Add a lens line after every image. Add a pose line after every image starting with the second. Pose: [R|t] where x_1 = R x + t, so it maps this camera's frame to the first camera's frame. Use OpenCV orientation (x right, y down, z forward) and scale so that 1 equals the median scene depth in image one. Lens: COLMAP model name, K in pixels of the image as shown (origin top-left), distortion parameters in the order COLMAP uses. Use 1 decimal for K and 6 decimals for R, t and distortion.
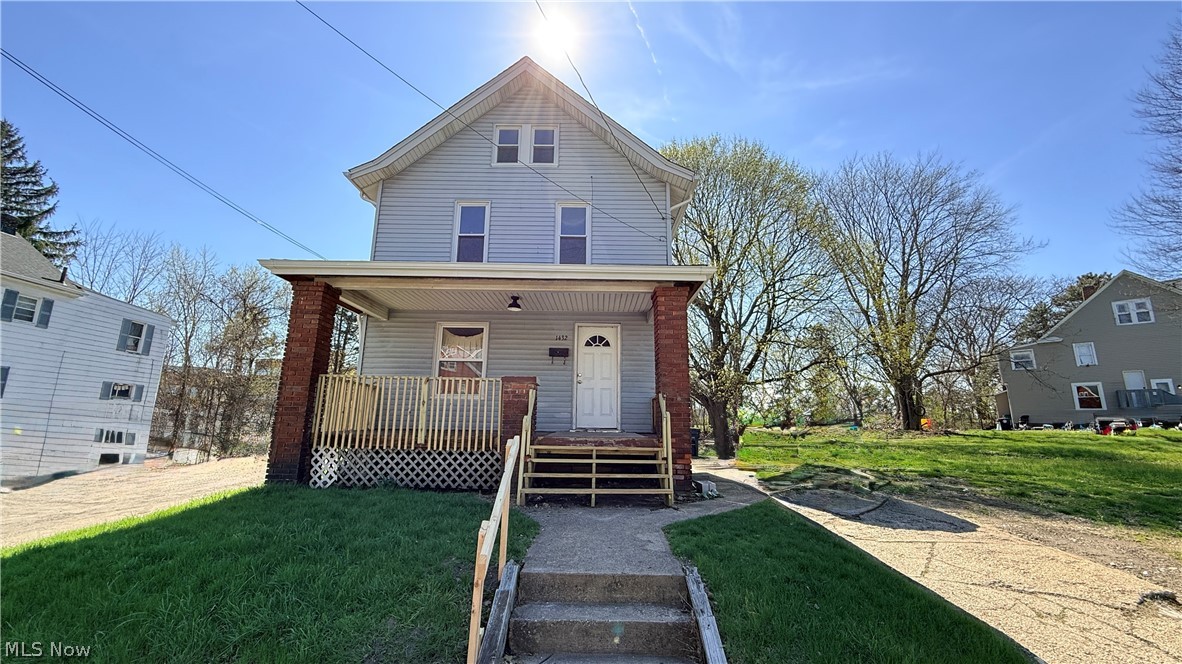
lens RADIAL K [[471.0, 0, 589.1], [0, 471.0, 328.4], [0, 0, 1]] dist [-0.002531, 0.000587]
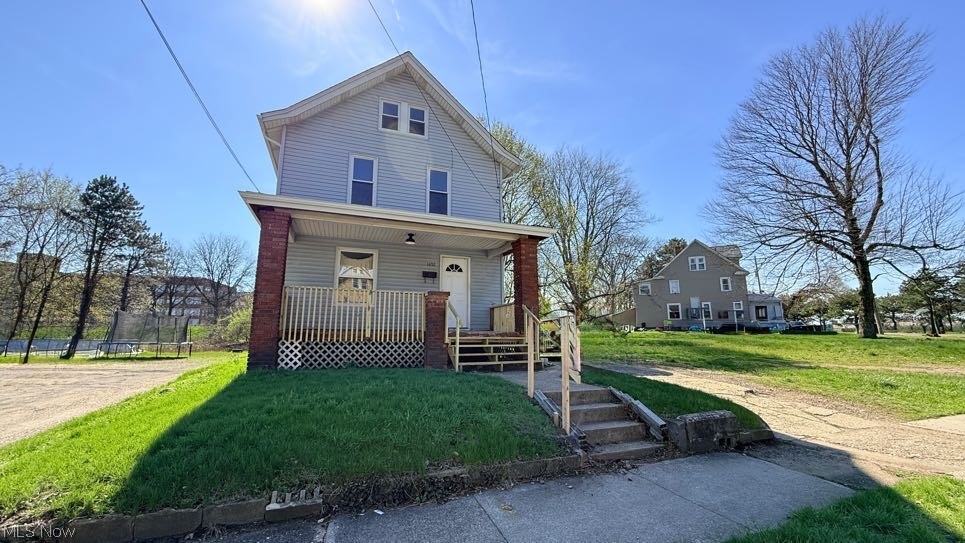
lens RADIAL K [[384.5, 0, 480.9], [0, 384.5, 268.8], [0, 0, 1]] dist [-0.002531, 0.000587]
pose [[0.930279, 0.050483, 0.363362, -0.339179], [-0.064821, 0.997522, 0.027367, -0.007892], [-0.361080, -0.049013, 0.931246, -0.127149]]
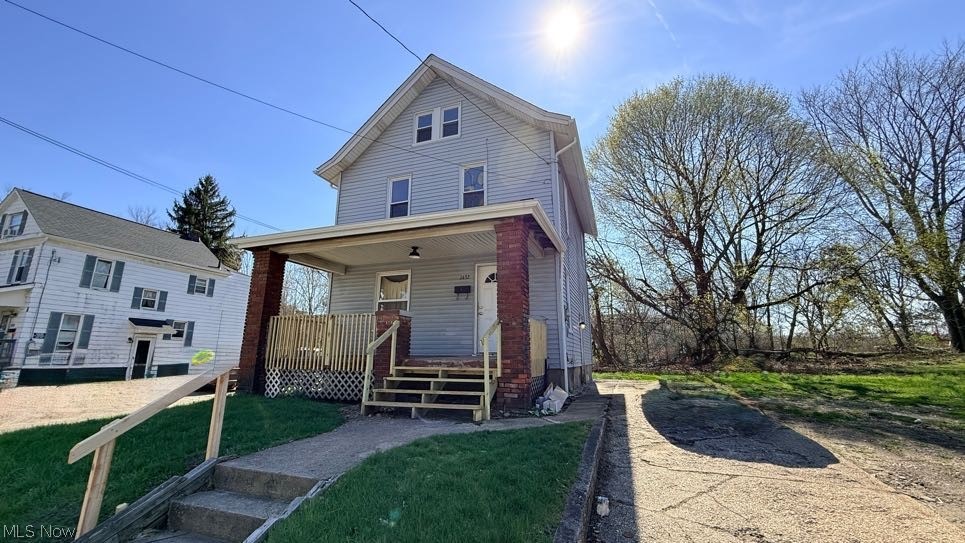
lens RADIAL K [[384.5, 0, 481.9], [0, 384.5, 268.9], [0, 0, 1]] dist [-0.002531, 0.000587]
pose [[0.940827, -0.086034, -0.327785, 0.304391], [0.080904, 0.996292, -0.029283, 0.031250], [0.329089, 0.001031, 0.944298, 0.094560]]
